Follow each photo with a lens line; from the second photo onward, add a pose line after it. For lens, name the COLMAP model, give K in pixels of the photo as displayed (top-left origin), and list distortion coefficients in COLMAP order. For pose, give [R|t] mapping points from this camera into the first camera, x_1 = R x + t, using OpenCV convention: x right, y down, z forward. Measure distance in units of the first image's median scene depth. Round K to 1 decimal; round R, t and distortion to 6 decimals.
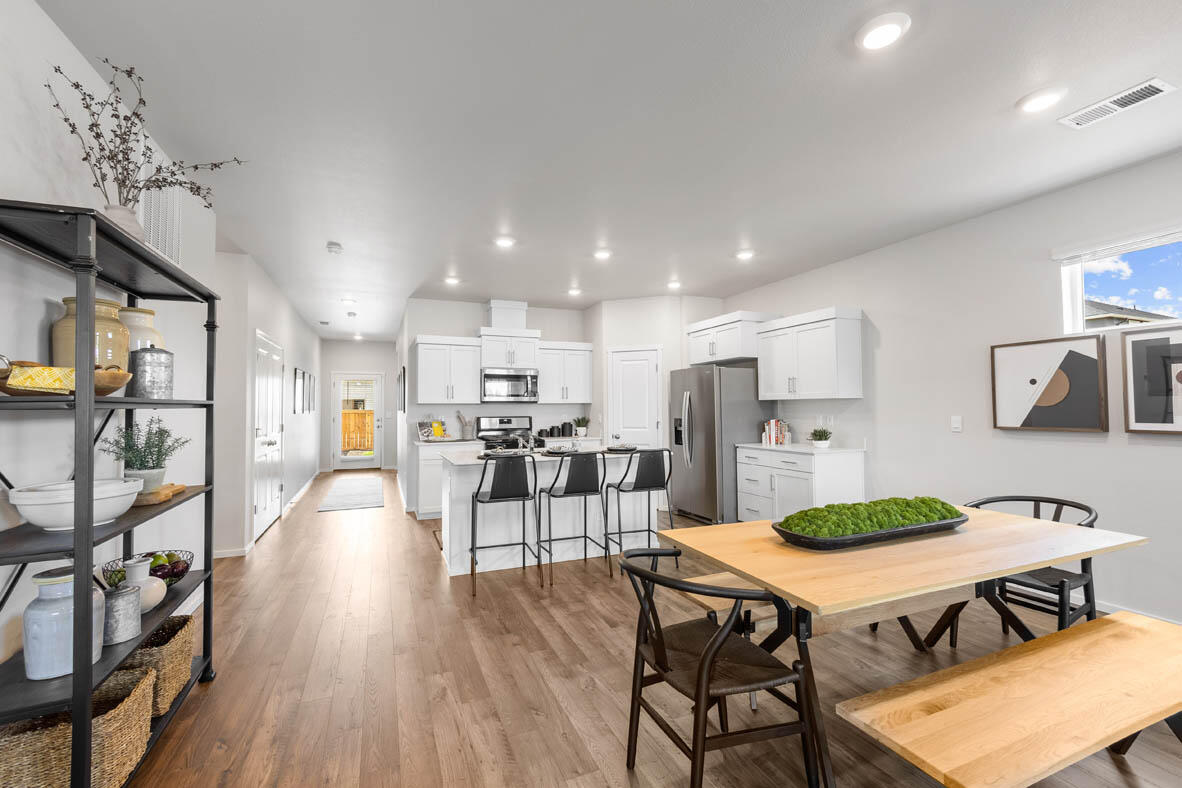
lens RADIAL K [[502.8, 0, 592.3], [0, 502.8, 396.0], [0, 0, 1]] dist [-0.004109, 0.000958]
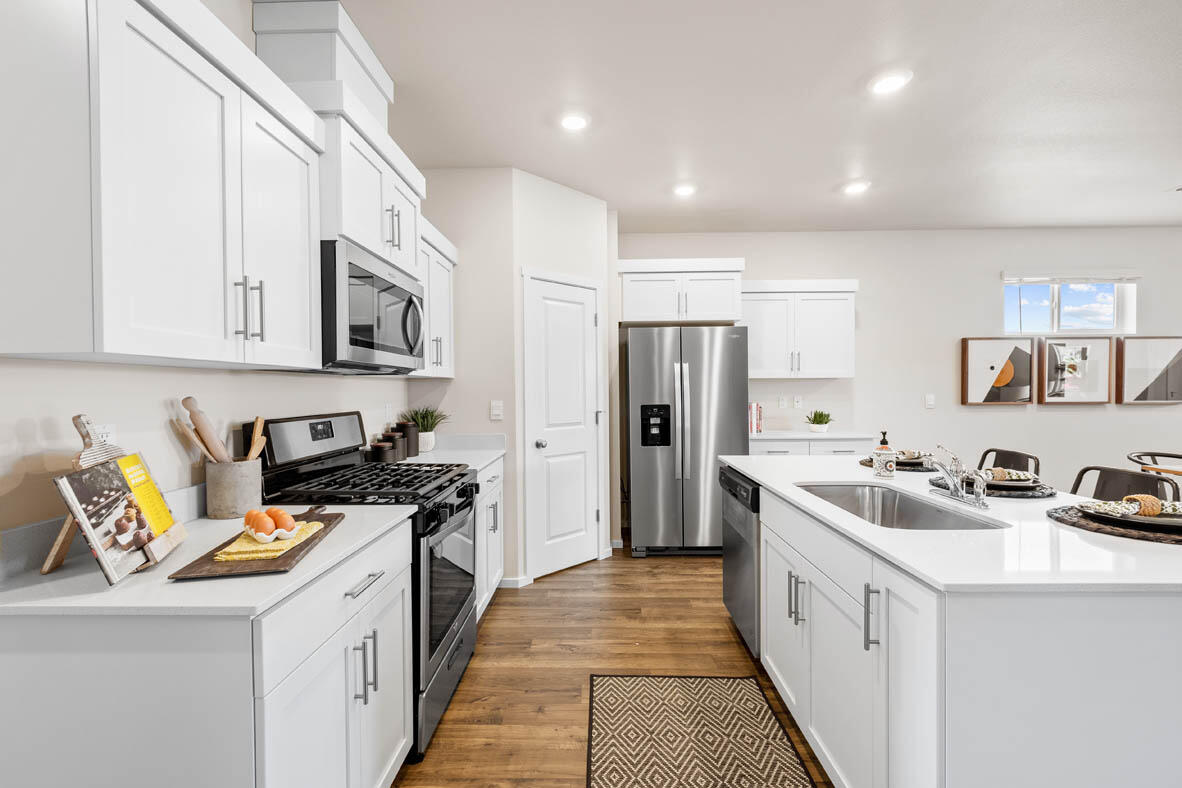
lens RADIAL K [[502.8, 0, 589.5], [0, 502.8, 395.7], [0, 0, 1]] dist [-0.004109, 0.000958]
pose [[0.410687, -0.009196, 0.911730, -0.455627], [-0.018699, 0.999654, 0.018506, 0.023454], [-0.911585, -0.024649, 0.410373, 0.844690]]
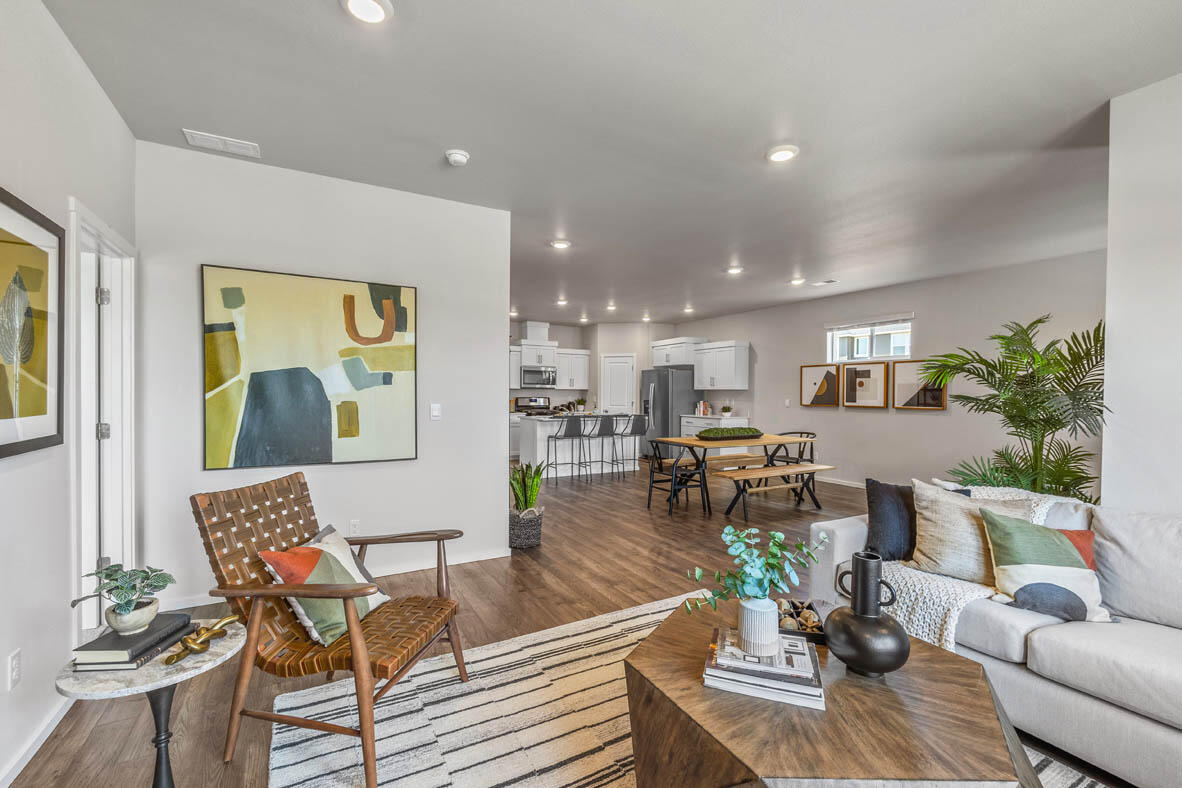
lens RADIAL K [[502.8, 0, 592.4], [0, 502.8, 401.8], [0, 0, 1]] dist [-0.004109, 0.000958]
pose [[0.993713, 0.010931, 0.111422, -0.193292], [-0.015803, 0.998953, 0.042928, -0.017448], [-0.110836, -0.044419, 0.992846, -0.631474]]
